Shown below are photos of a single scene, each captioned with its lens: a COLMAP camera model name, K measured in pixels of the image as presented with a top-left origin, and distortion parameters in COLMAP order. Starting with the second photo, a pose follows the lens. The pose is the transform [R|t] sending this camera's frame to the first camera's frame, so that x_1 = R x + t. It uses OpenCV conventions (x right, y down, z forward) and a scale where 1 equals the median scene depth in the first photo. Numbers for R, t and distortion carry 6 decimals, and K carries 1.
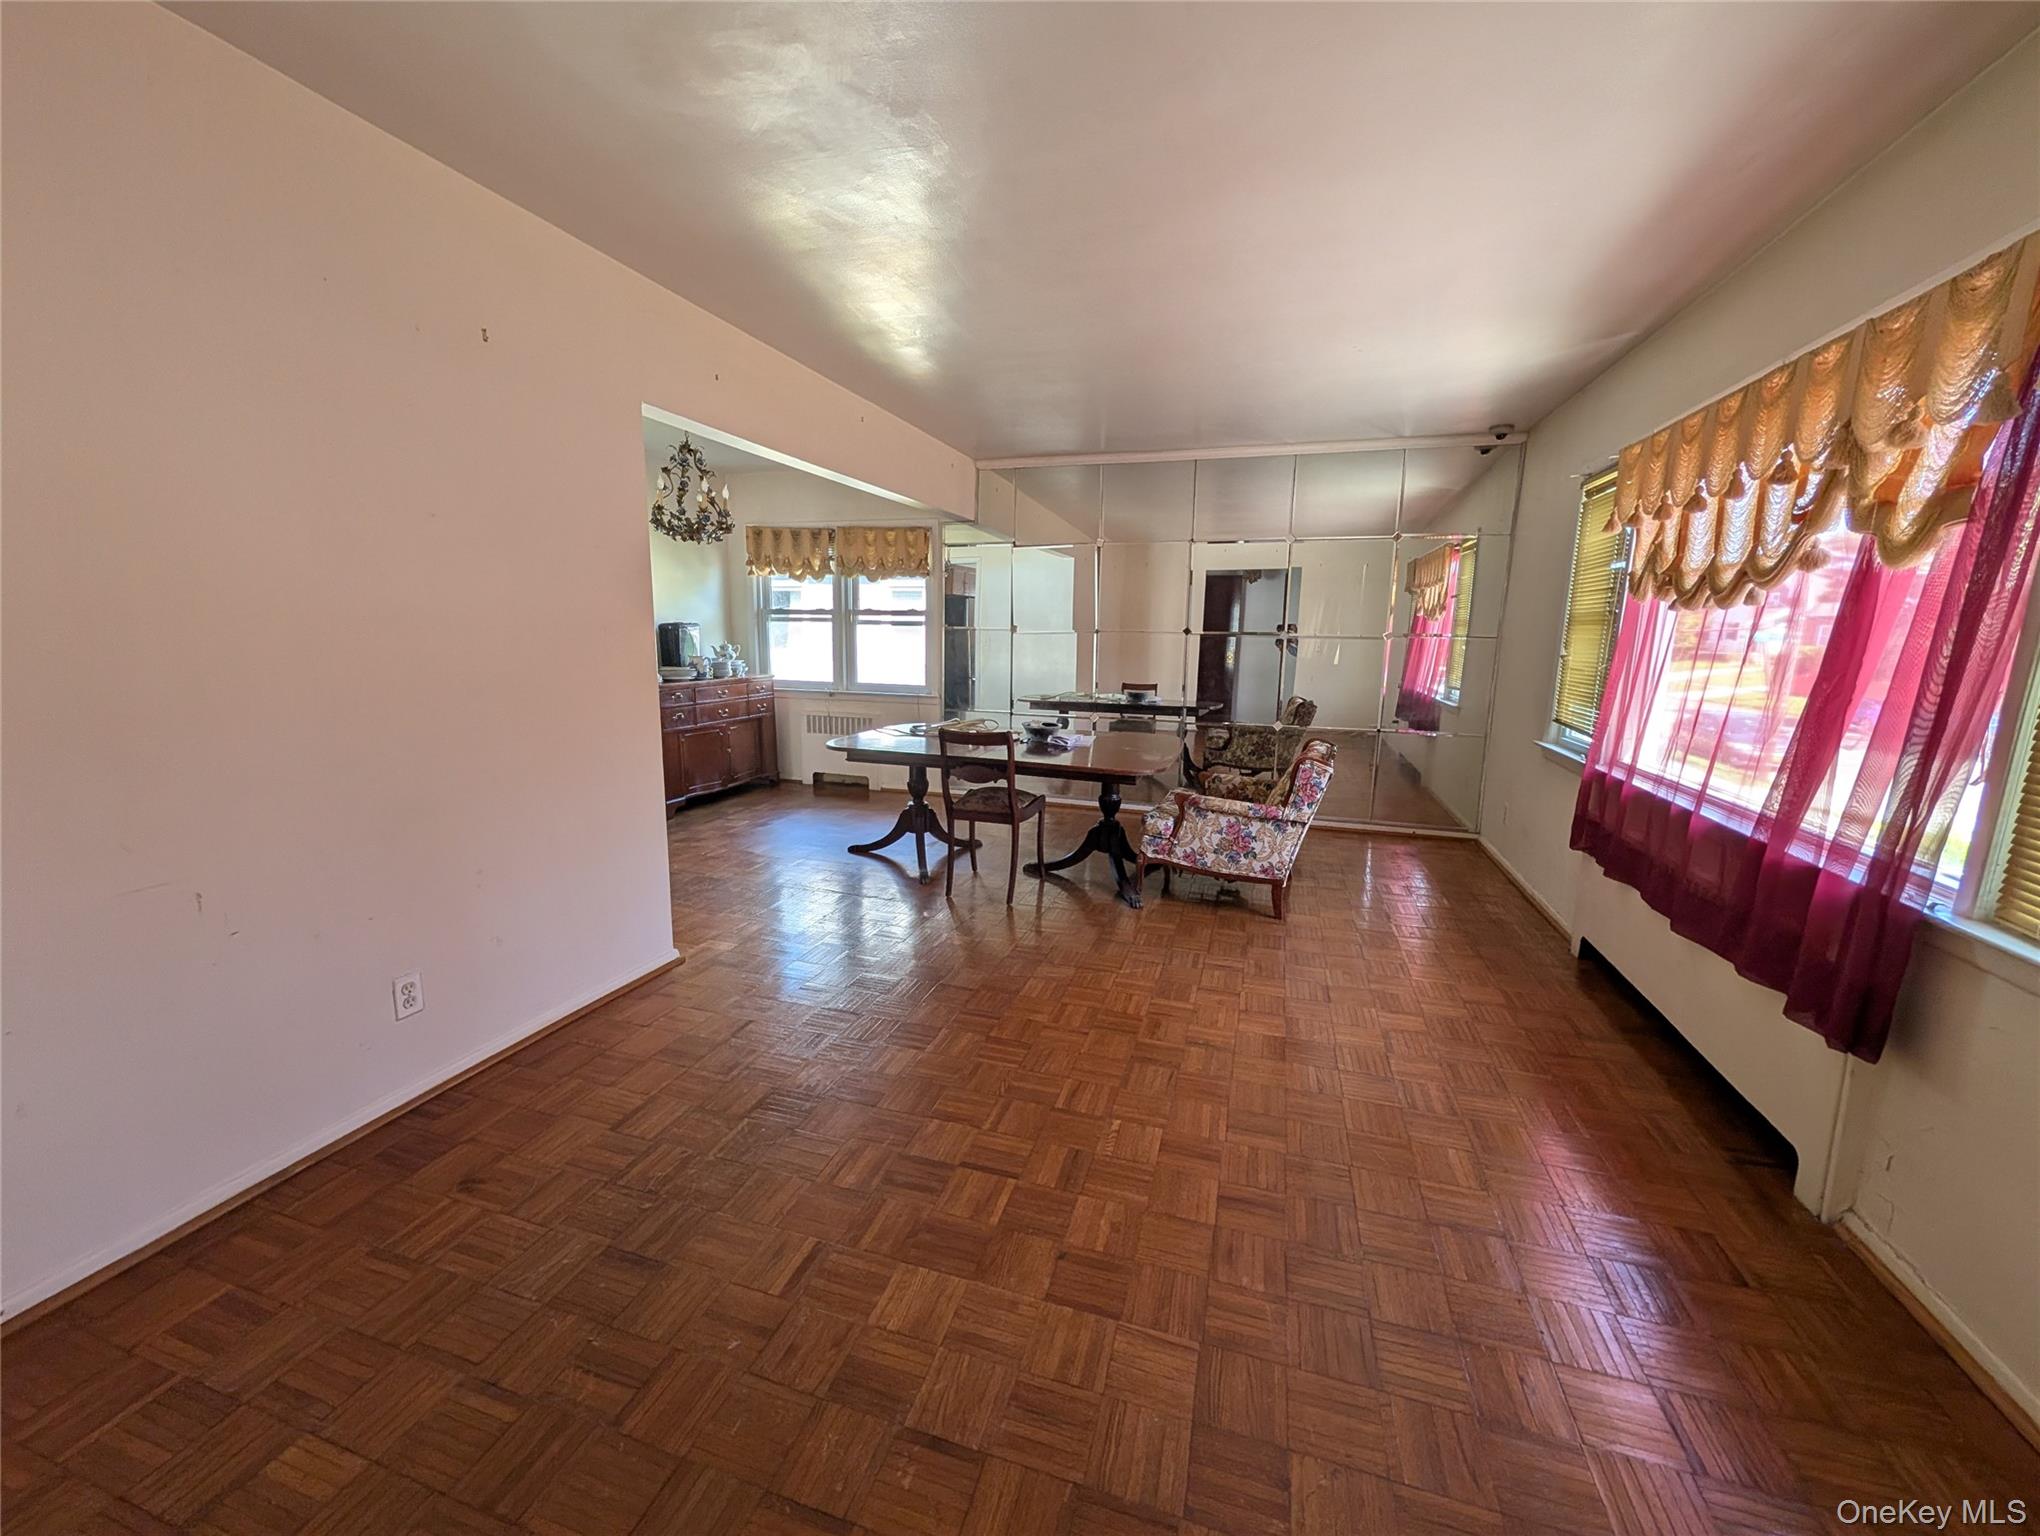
lens RADIAL K [[787.4, 0, 1018.9], [0, 787.4, 771.3], [0, 0, 1]] dist [0.001019, -0.000317]
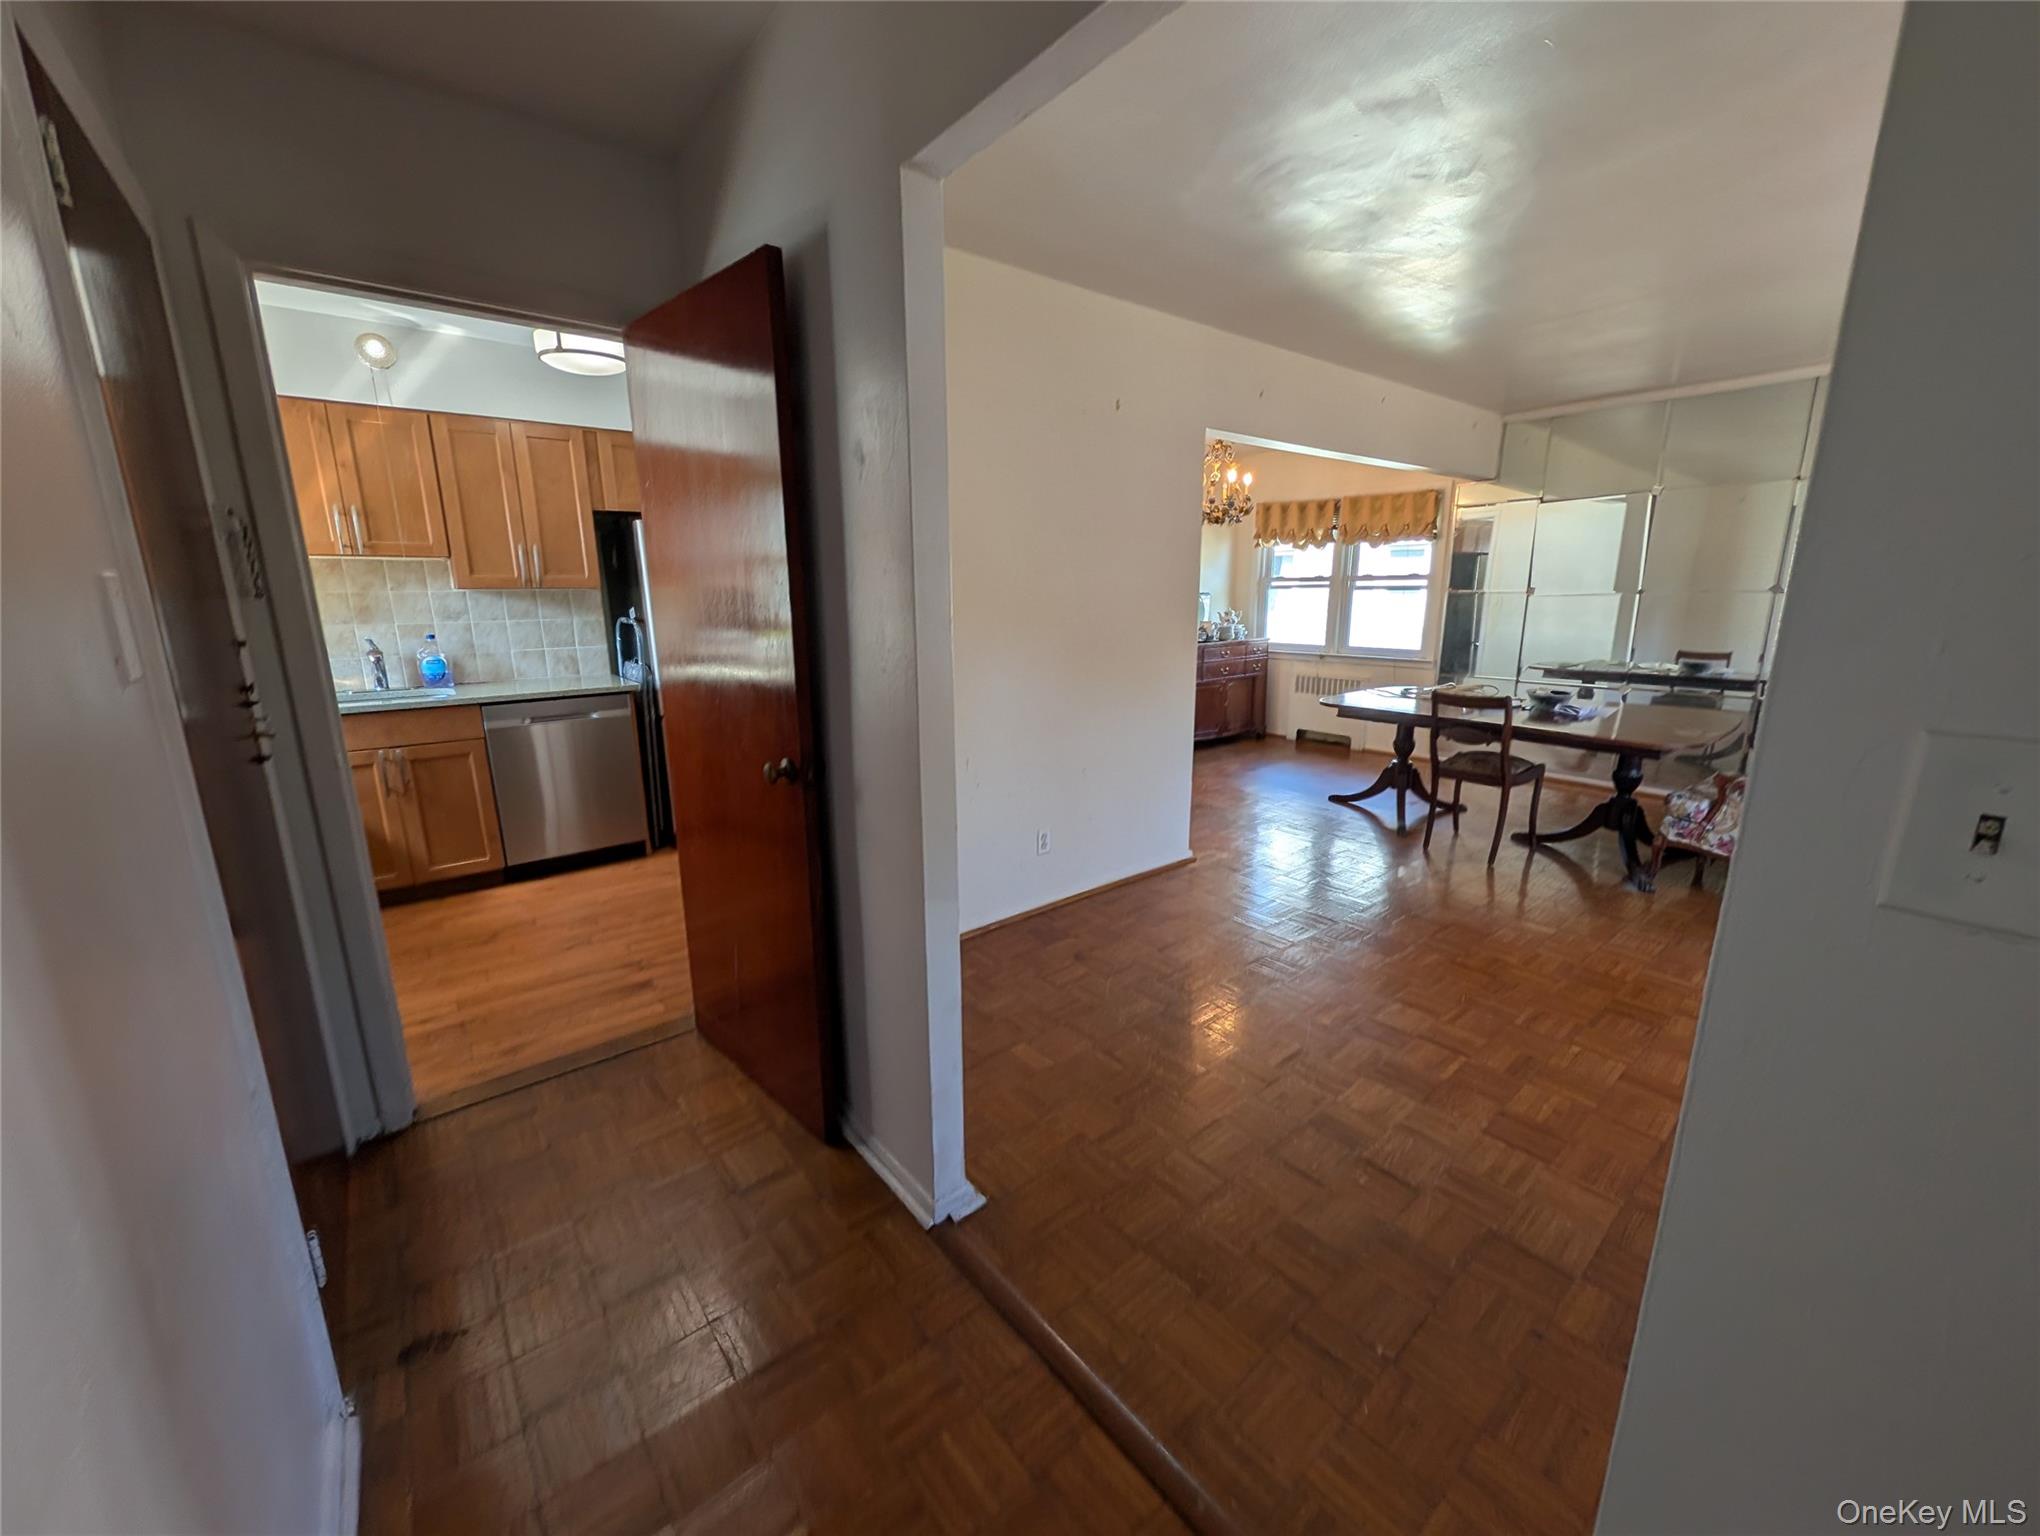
lens RADIAL K [[787.4, 0, 1027.0], [0, 787.4, 765.6], [0, 0, 1]] dist [0.001019, -0.000317]
pose [[0.840469, 0.094710, -0.533519, 0.013750], [-0.072807, 0.995416, 0.062011, 0.017710], [0.536947, -0.013274, 0.843512, -0.172253]]
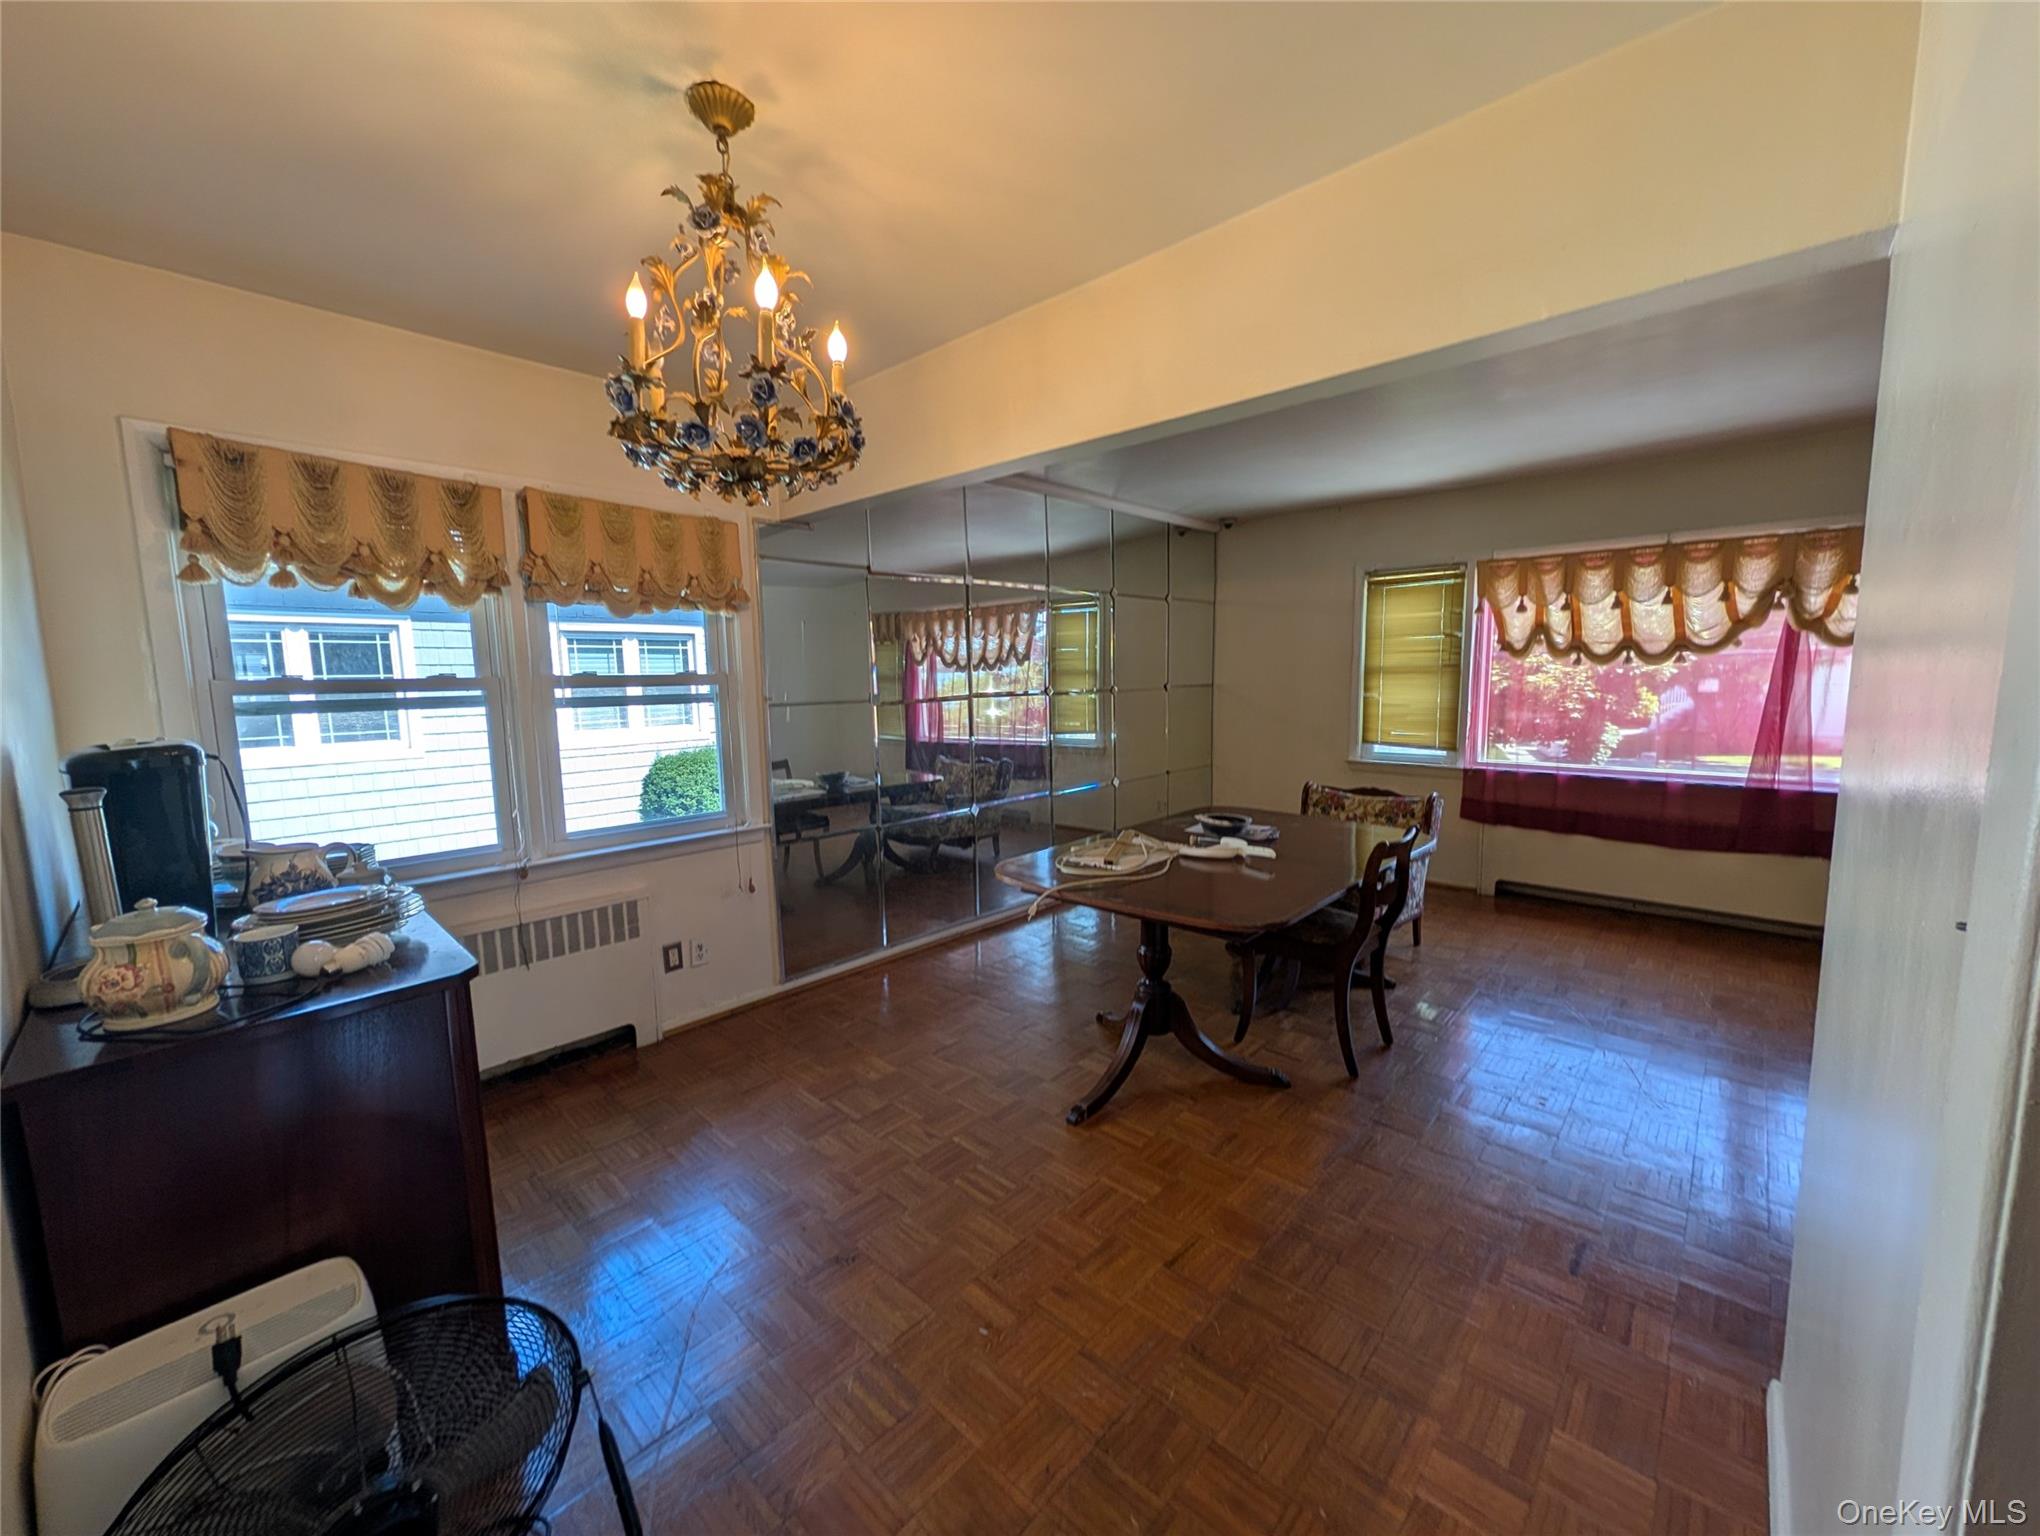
lens RADIAL K [[787.4, 0, 1004.3], [0, 787.4, 770.8], [0, 0, 1]] dist [0.001019, -0.000317]
pose [[0.442371, -0.130637, 0.887266, -0.728335], [0.188517, 0.980775, 0.050415, -0.182449], [-0.876795, 0.144963, 0.458494, 0.827834]]
